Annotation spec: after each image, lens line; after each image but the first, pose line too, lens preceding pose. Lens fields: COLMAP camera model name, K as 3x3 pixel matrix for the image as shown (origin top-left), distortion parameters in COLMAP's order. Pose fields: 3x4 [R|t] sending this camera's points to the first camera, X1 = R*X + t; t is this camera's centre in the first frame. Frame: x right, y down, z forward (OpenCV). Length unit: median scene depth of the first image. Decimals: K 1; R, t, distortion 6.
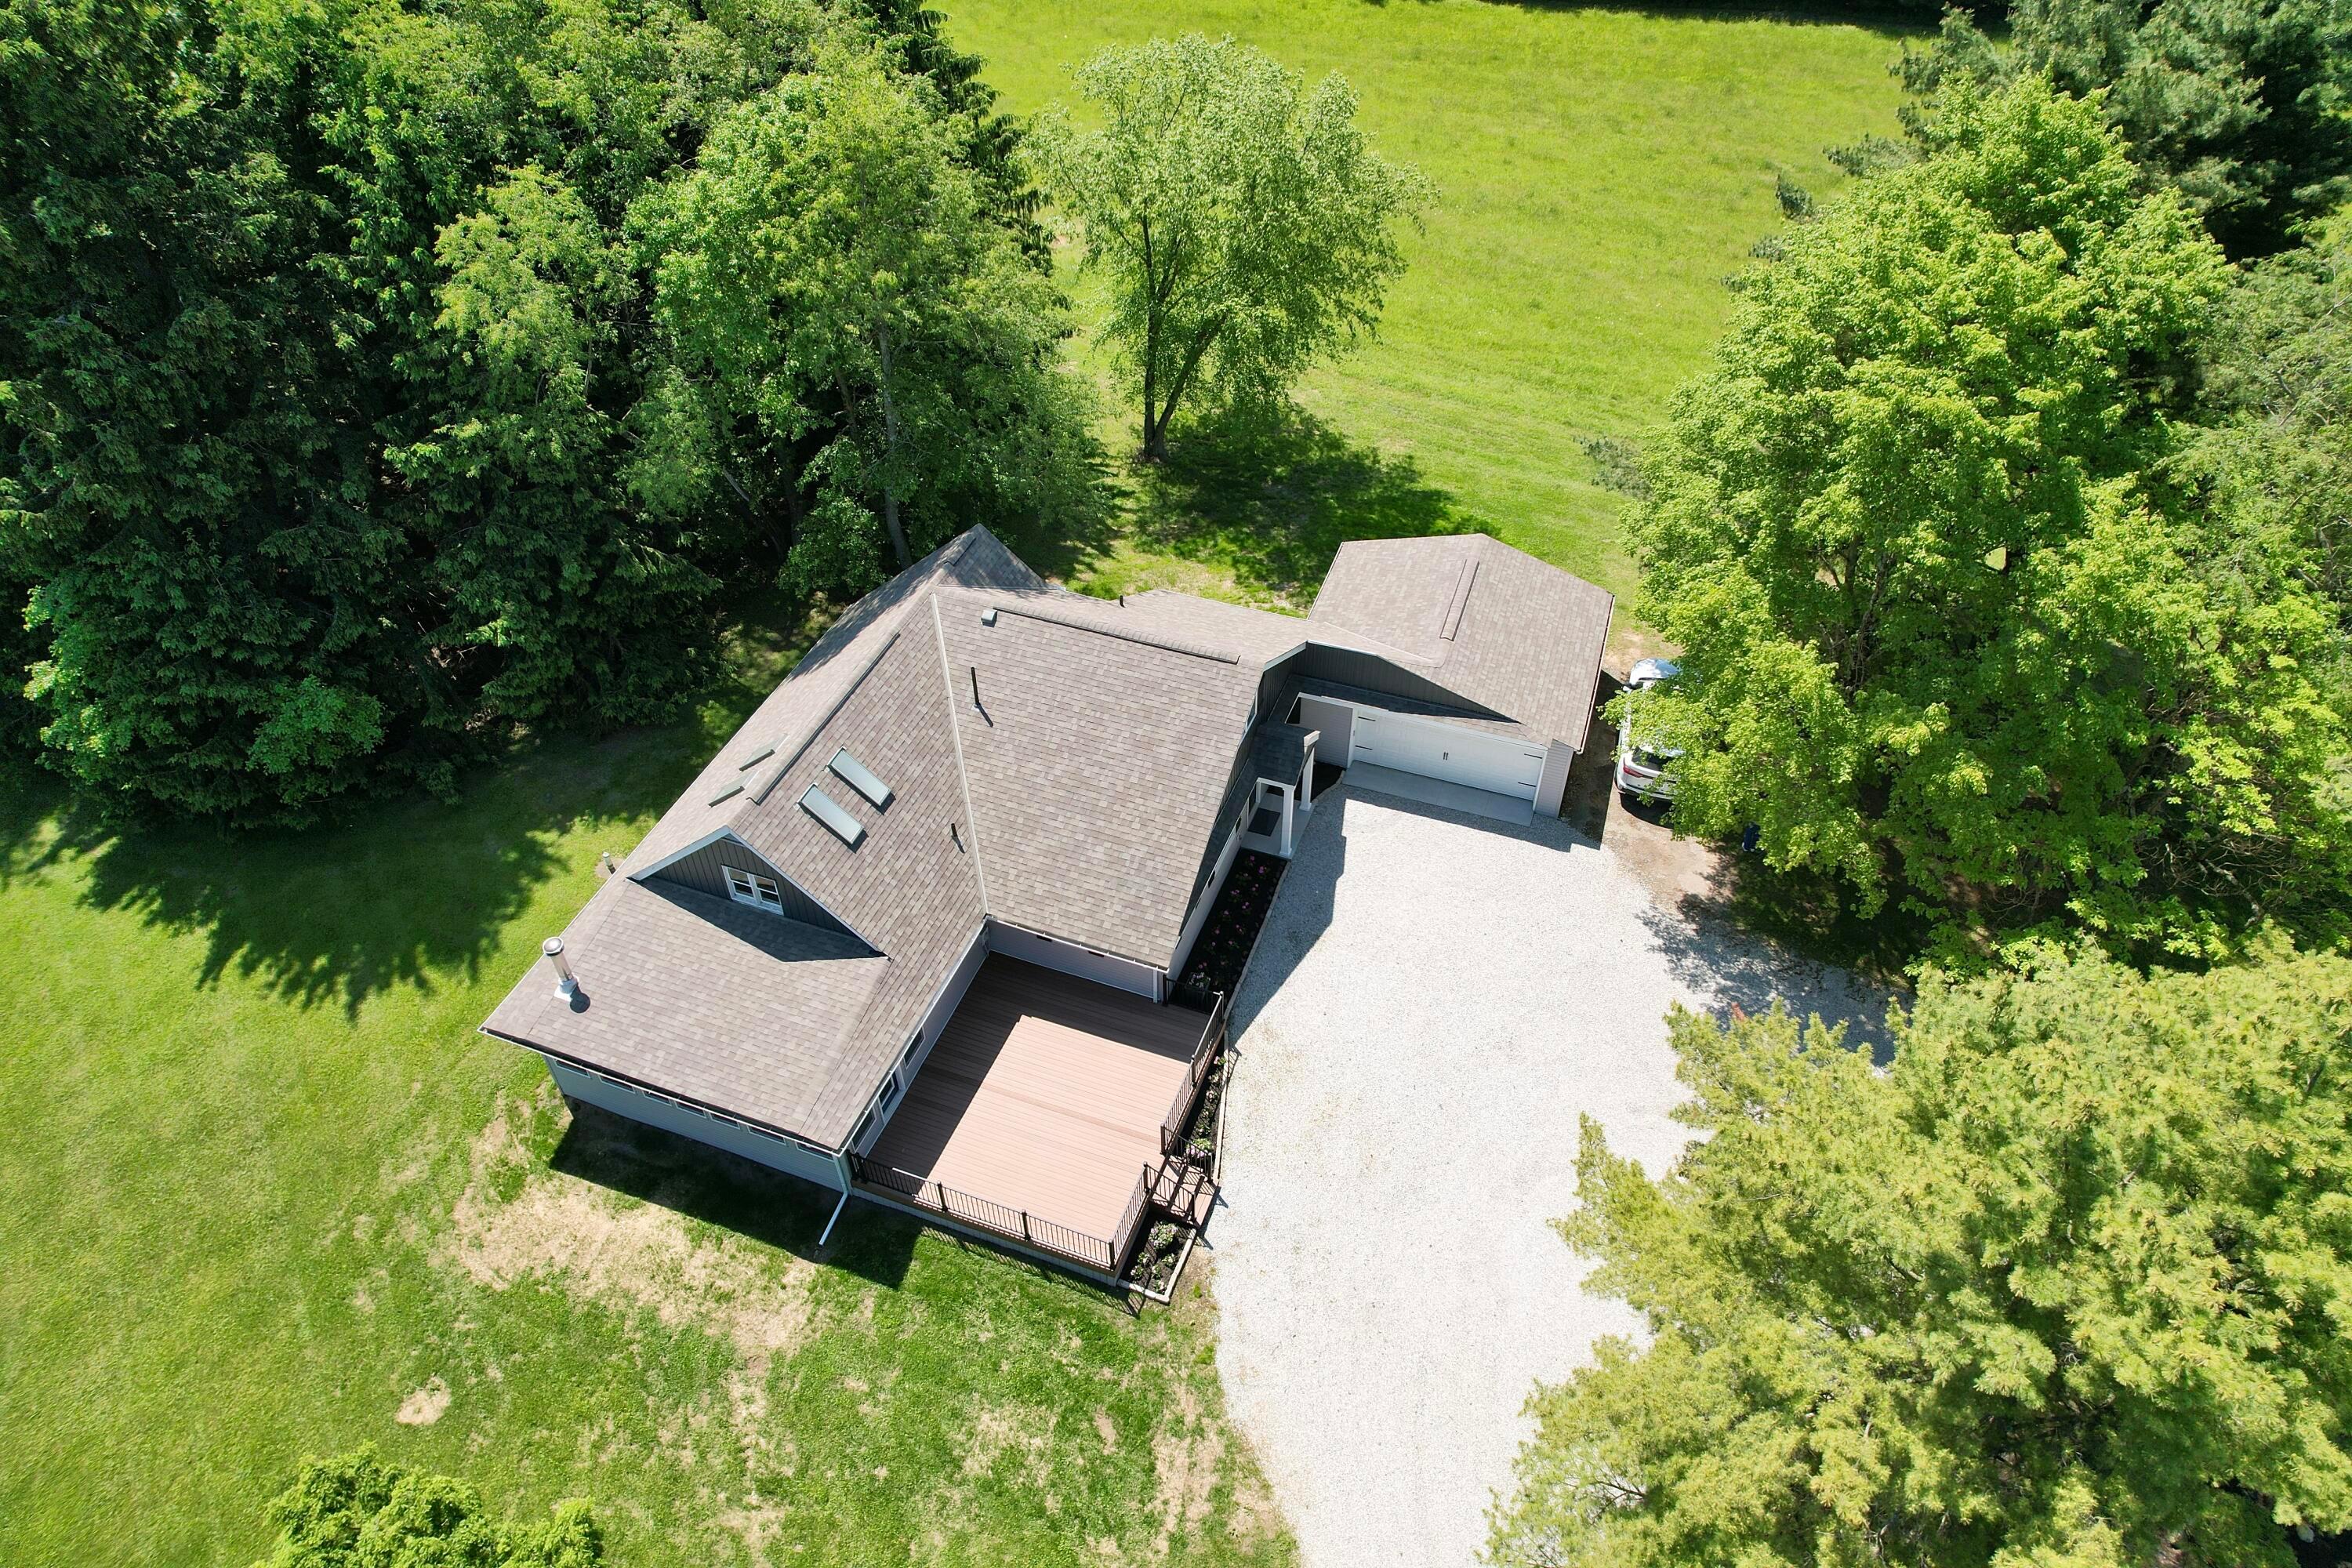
lens RADIAL K [[1501.8, 0, 1178.3], [0, 1501.8, 797.5], [0, 0, 1]] dist [-0.077573, 0.070969]
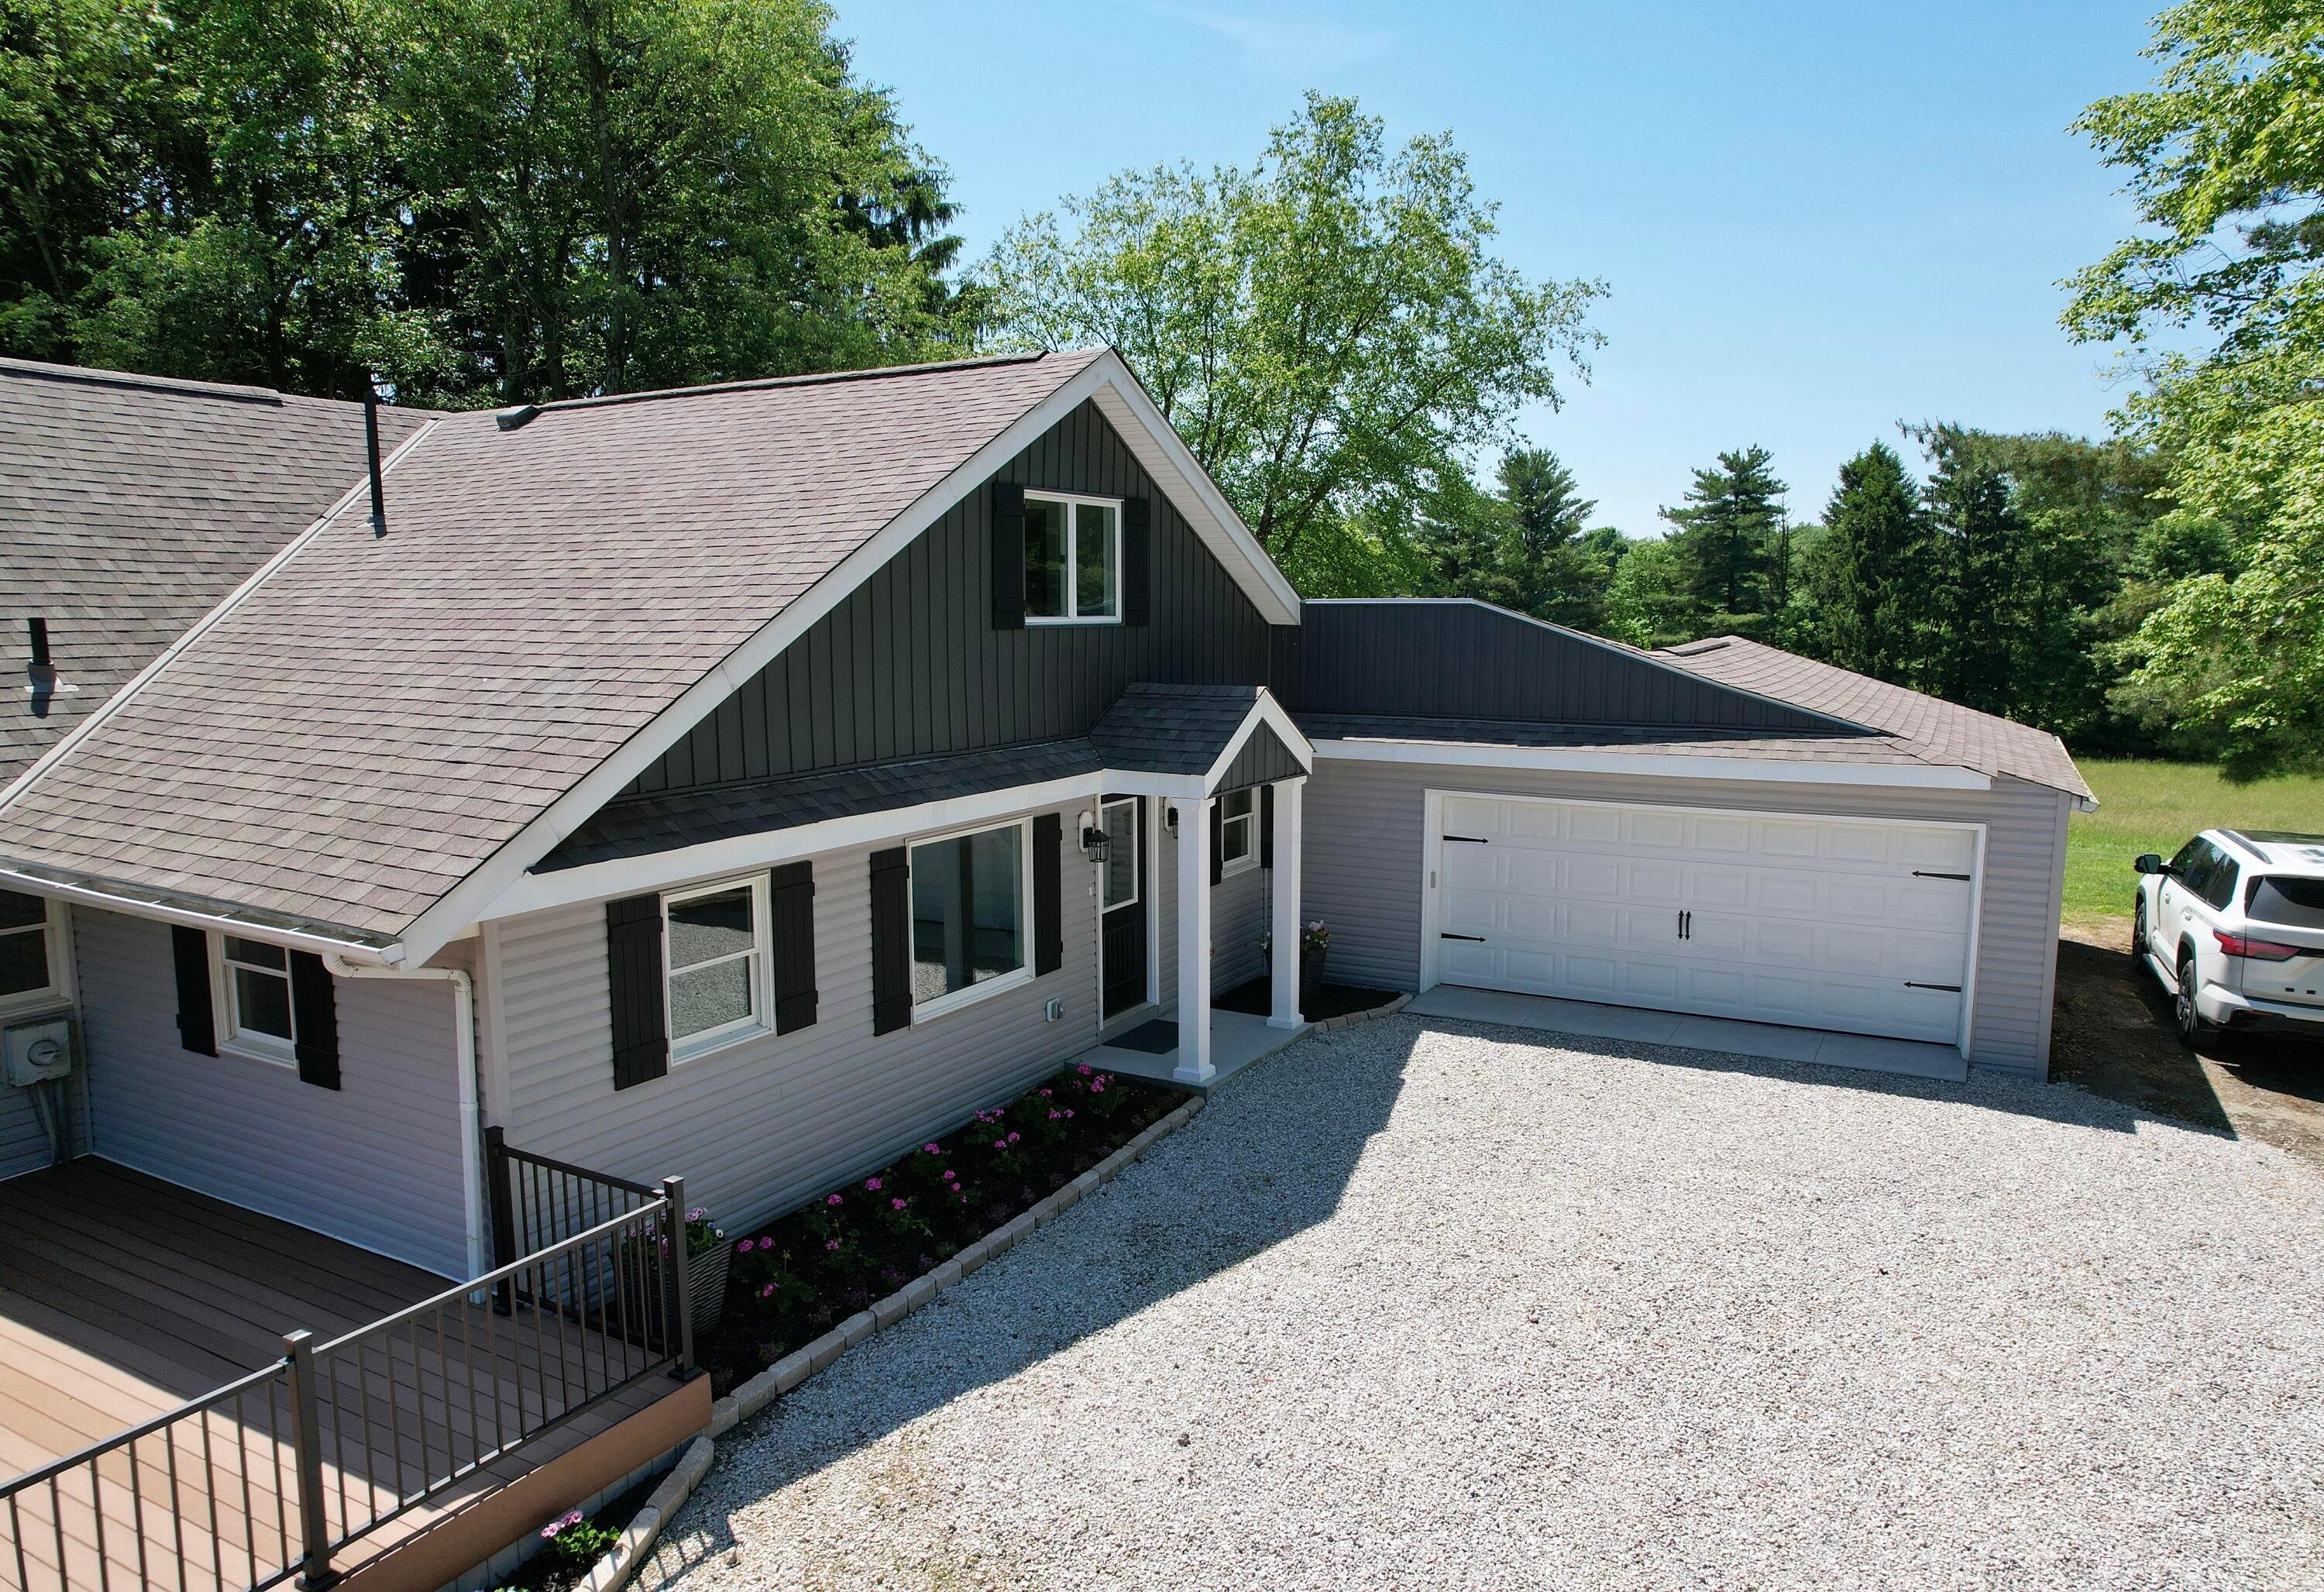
lens RADIAL K [[1529.3, 0, 1196.8], [0, 1529.3, 799.5], [0, 0, 1]] dist [-0.027765, 0.001866]
pose [[0.989347, 0.024560, -0.143488, 0.128128], [-0.103543, 0.811565, -0.575015, 0.192862], [0.102328, 0.583746, 0.805462, 0.756163]]
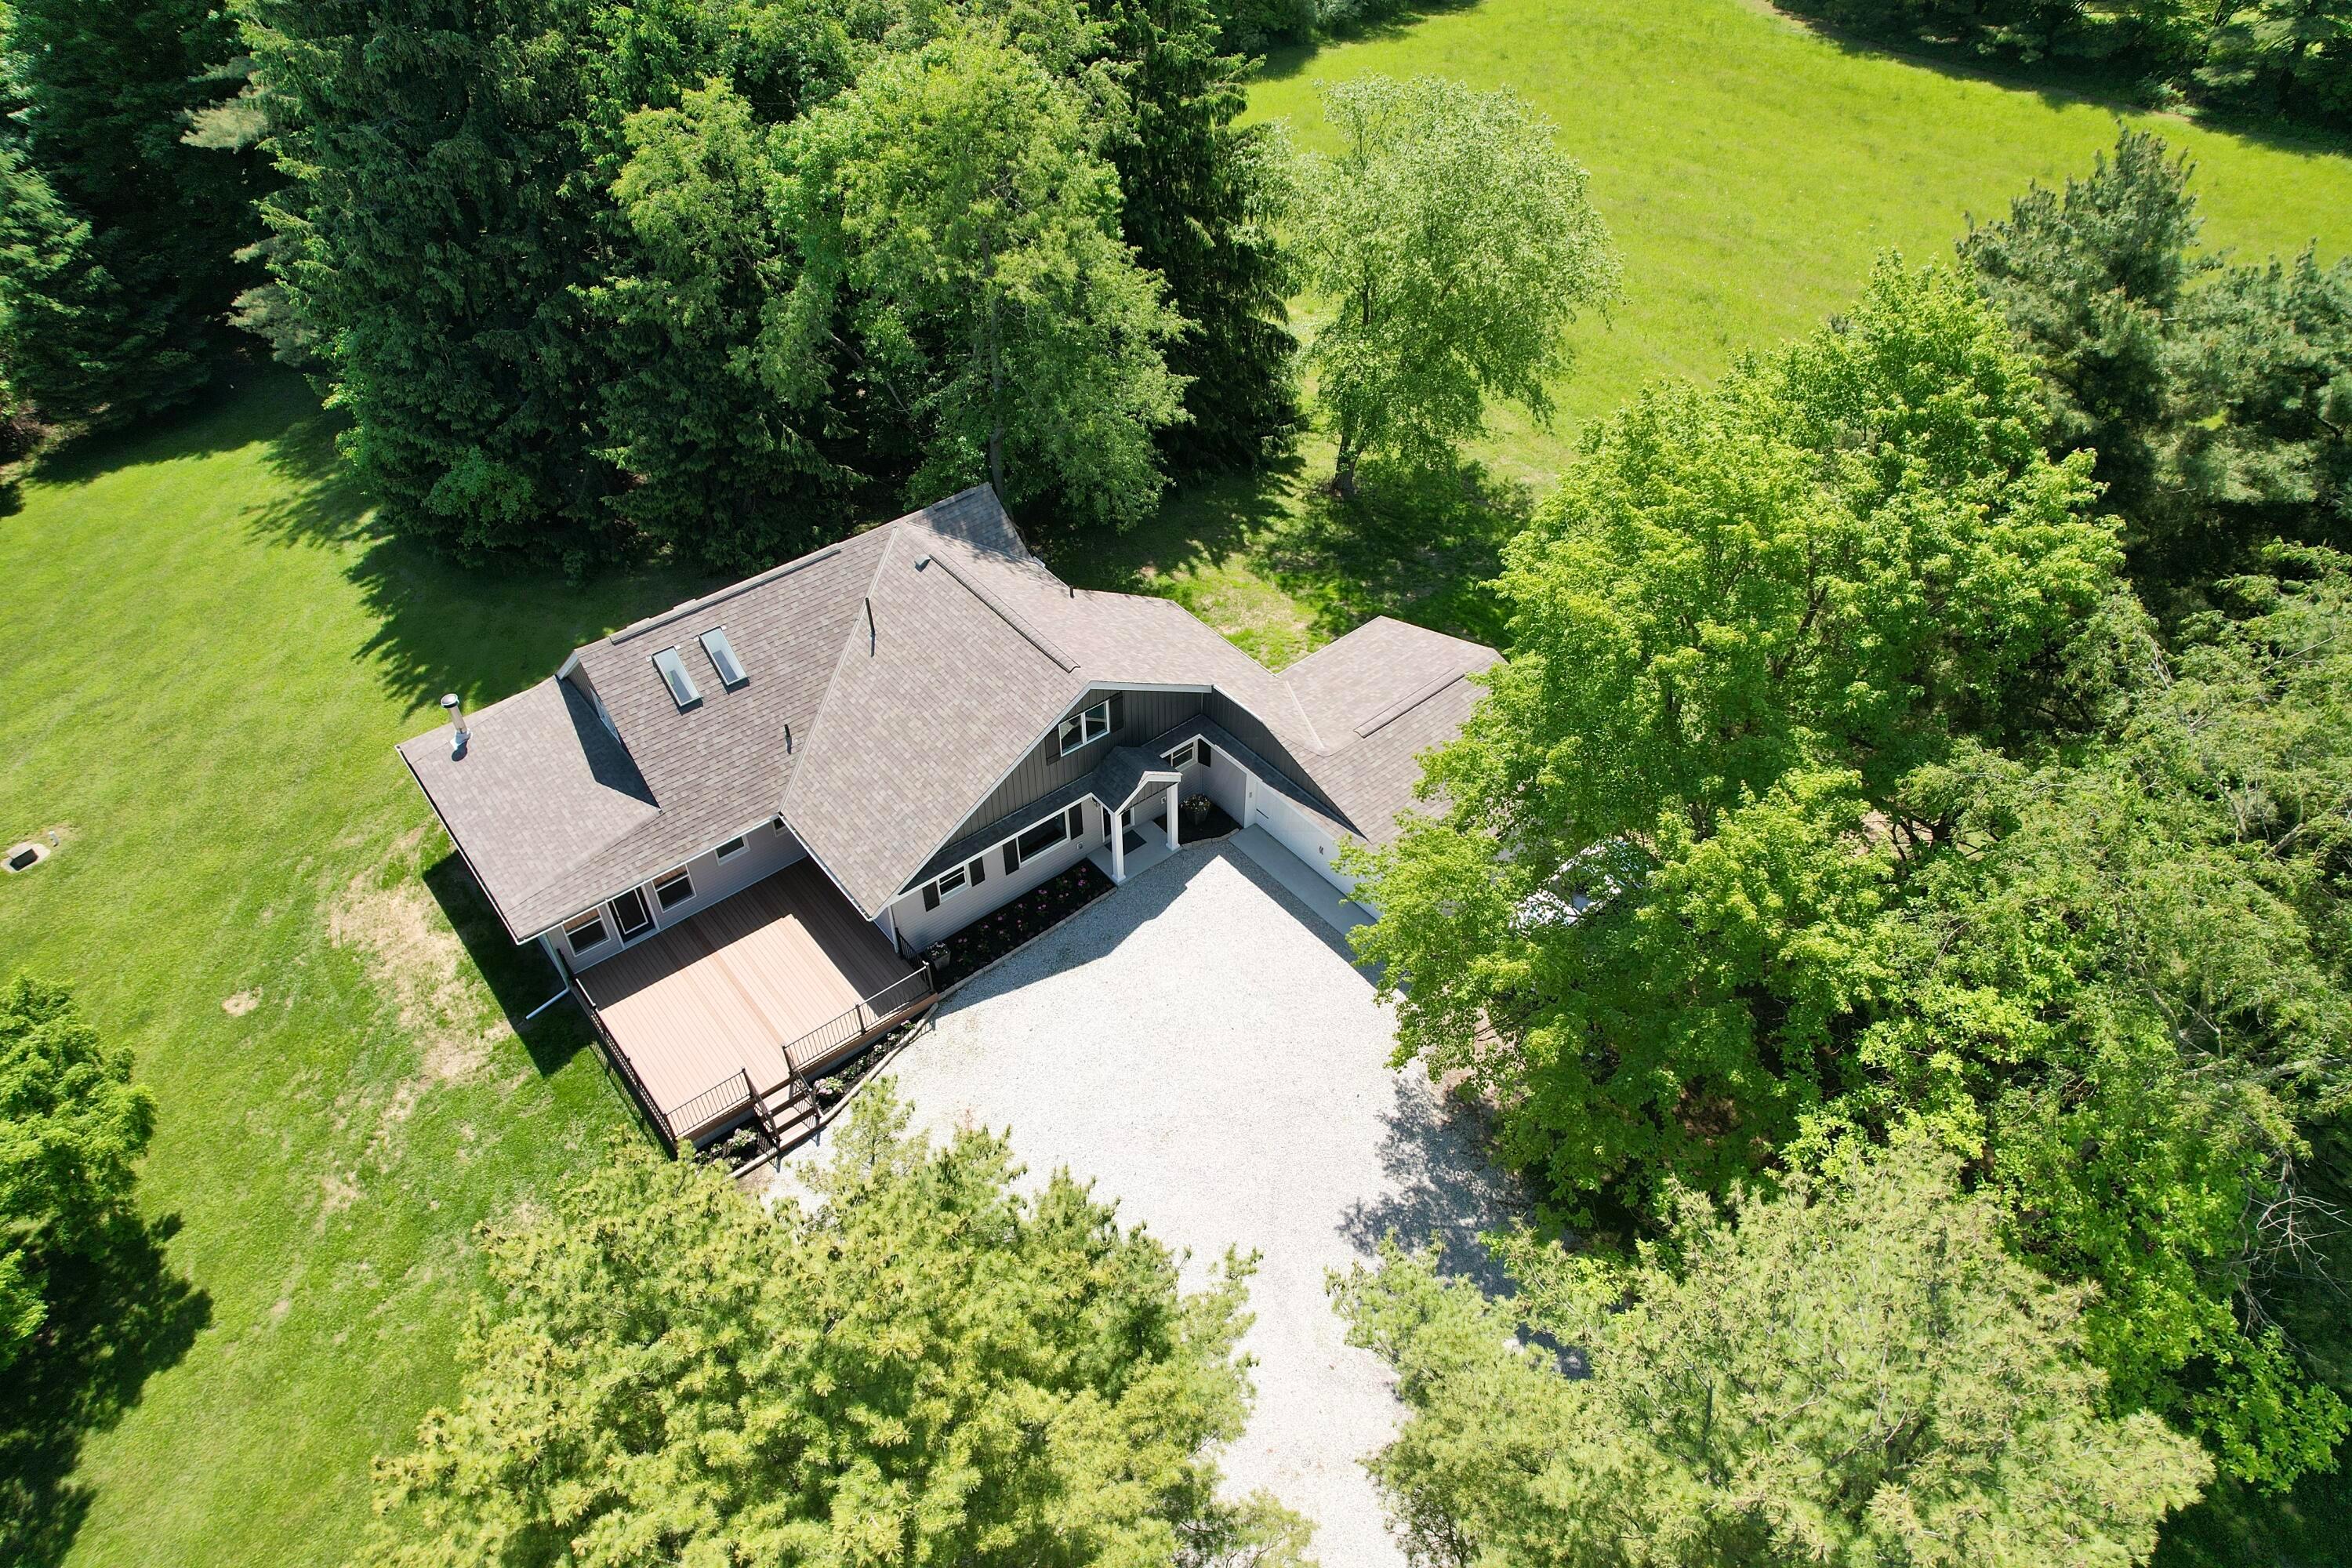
lens RADIAL K [[1501.8, 0, 1178.3], [0, 1501.8, 797.5], [0, 0, 1]] dist [-0.077573, 0.070969]
pose [[0.859694, 0.351355, -0.370778, 0.495223], [-0.352268, 0.933442, 0.067768, -0.102519], [0.369911, 0.072353, 0.926246, 0.094152]]
